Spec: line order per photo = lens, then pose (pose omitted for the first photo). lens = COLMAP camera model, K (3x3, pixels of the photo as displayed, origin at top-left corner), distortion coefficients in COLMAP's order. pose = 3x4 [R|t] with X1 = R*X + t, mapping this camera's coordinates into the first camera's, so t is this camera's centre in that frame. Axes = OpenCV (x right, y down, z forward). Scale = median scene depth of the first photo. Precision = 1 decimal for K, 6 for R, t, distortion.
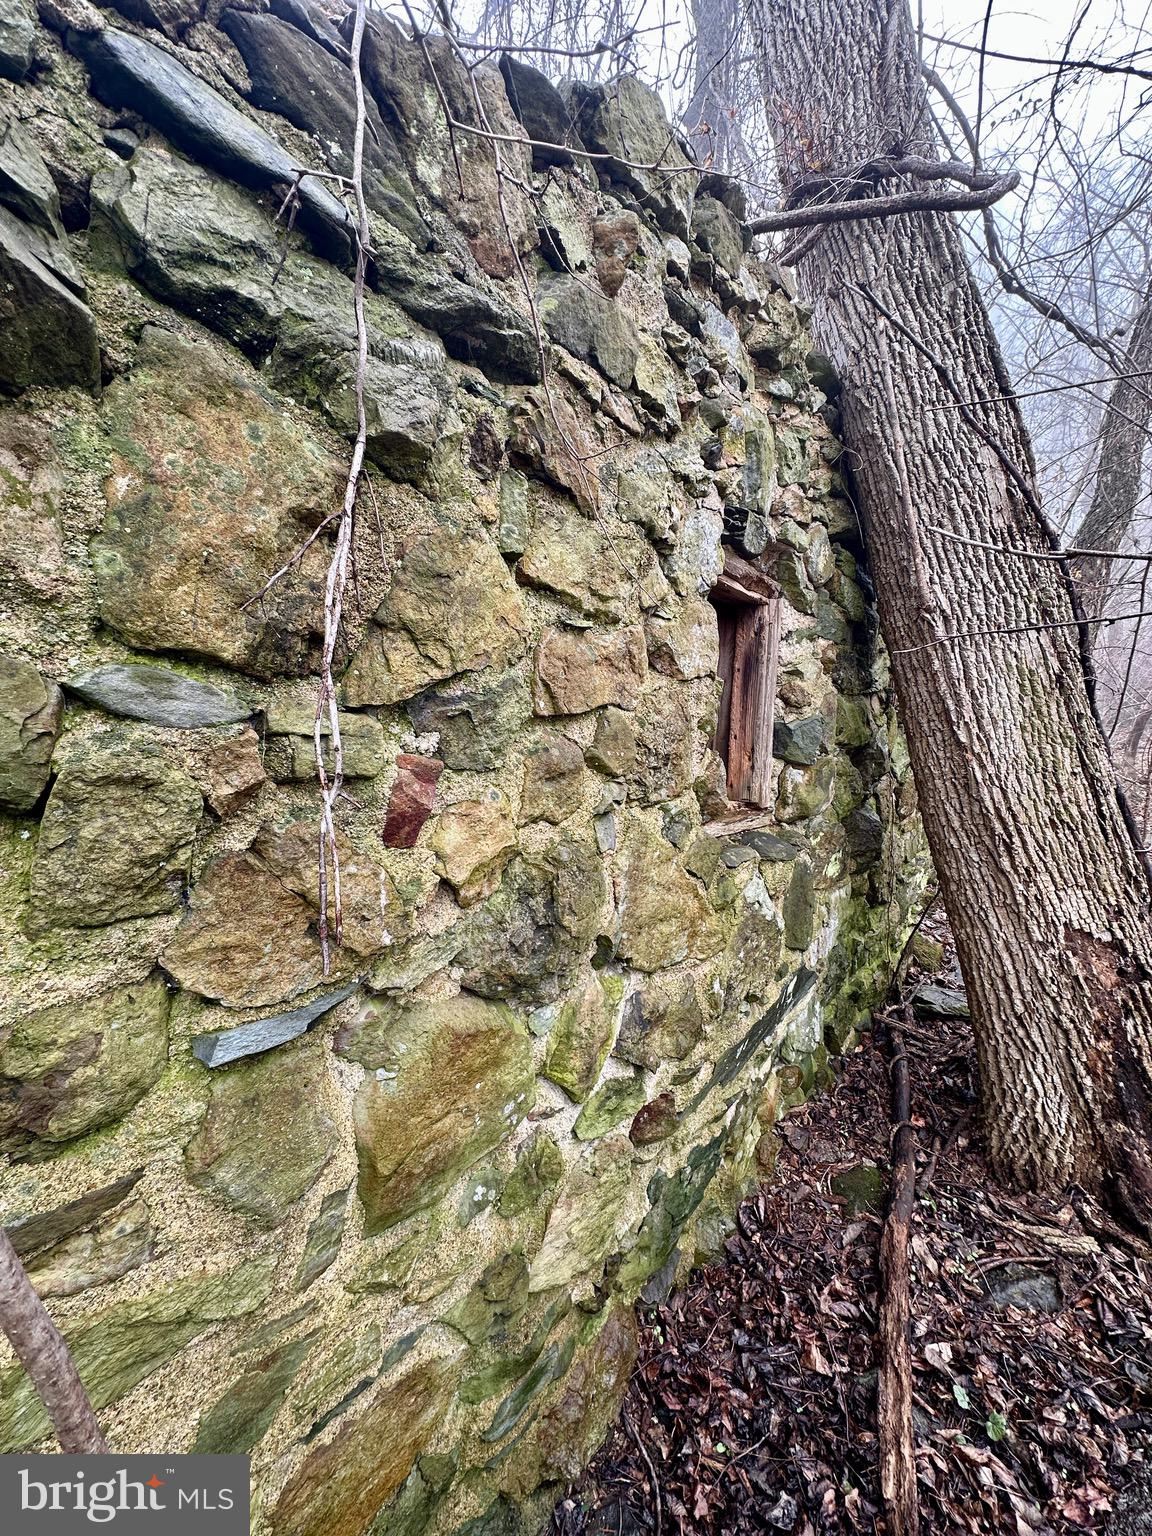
lens RADIAL K [[609.6, 0, 582.5], [0, 609.6, 770.6], [0, 0, 1]] dist [-0.002489, 0.000698]
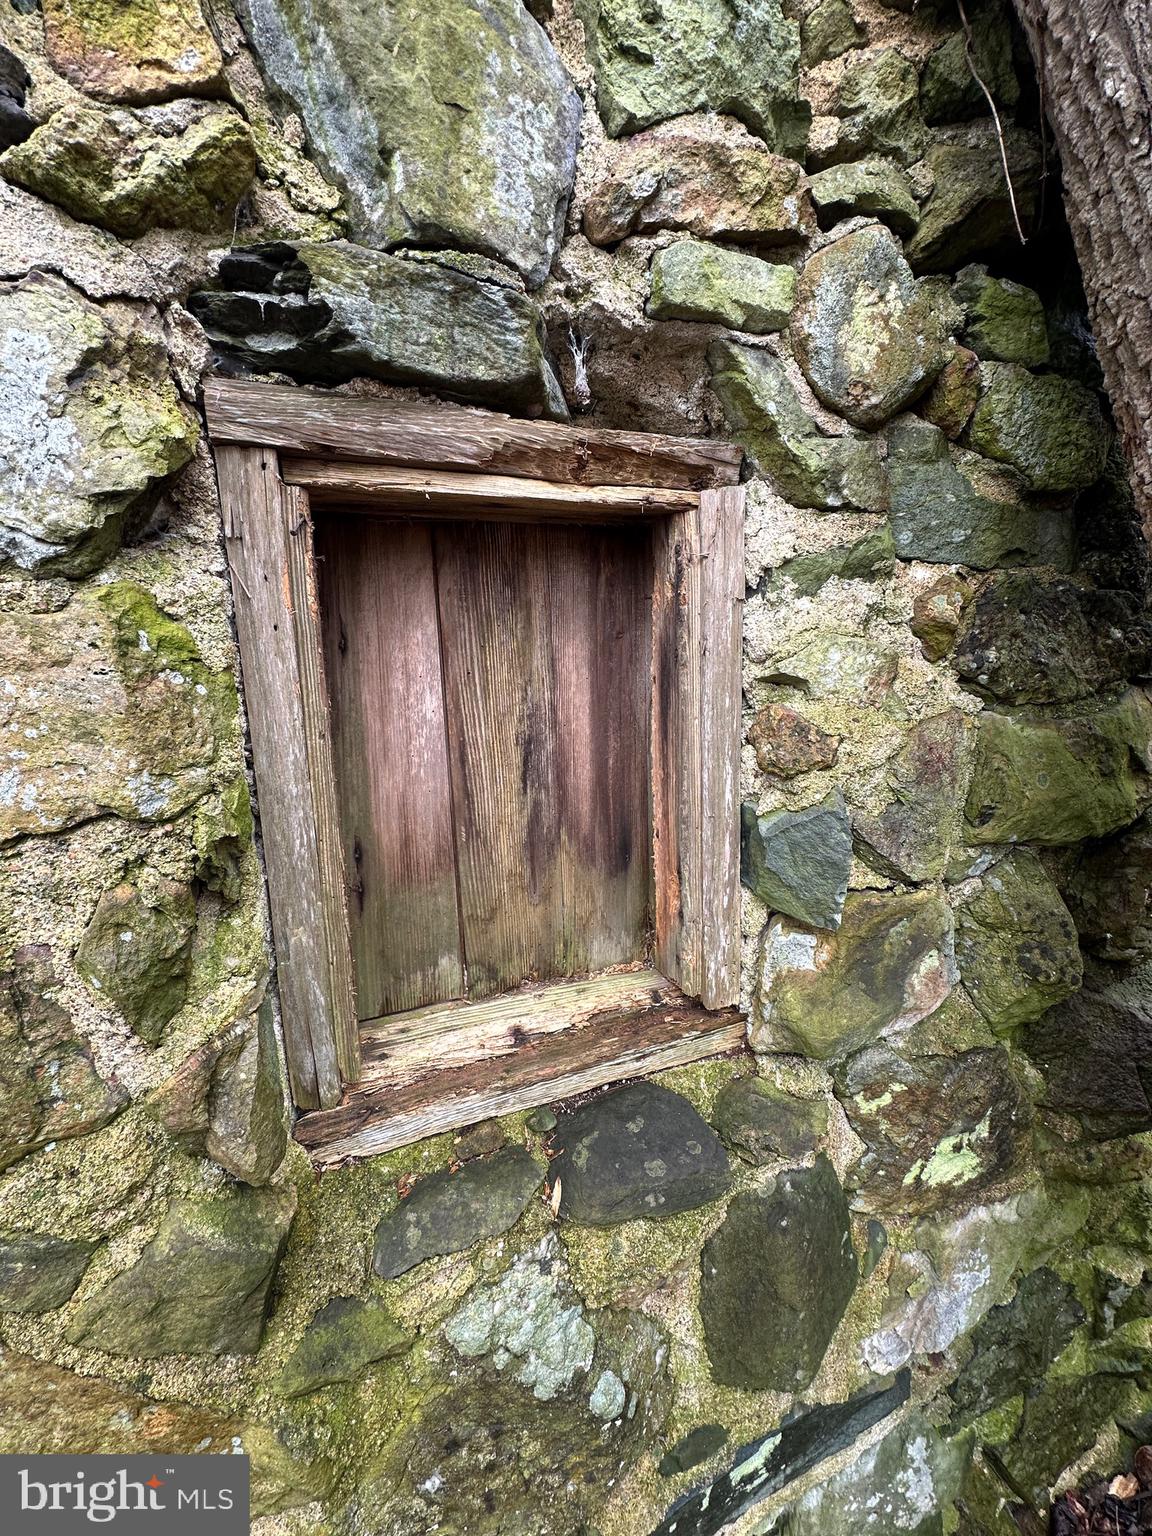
lens RADIAL K [[609.6, 0, 570.2], [0, 609.6, 764.8], [0, 0, 1]] dist [-0.002489, 0.000698]
pose [[0.861218, 0.009640, -0.508144, 0.425282], [0.038808, 0.995654, 0.084662, -0.145415], [0.506751, -0.092632, 0.857101, 0.610213]]
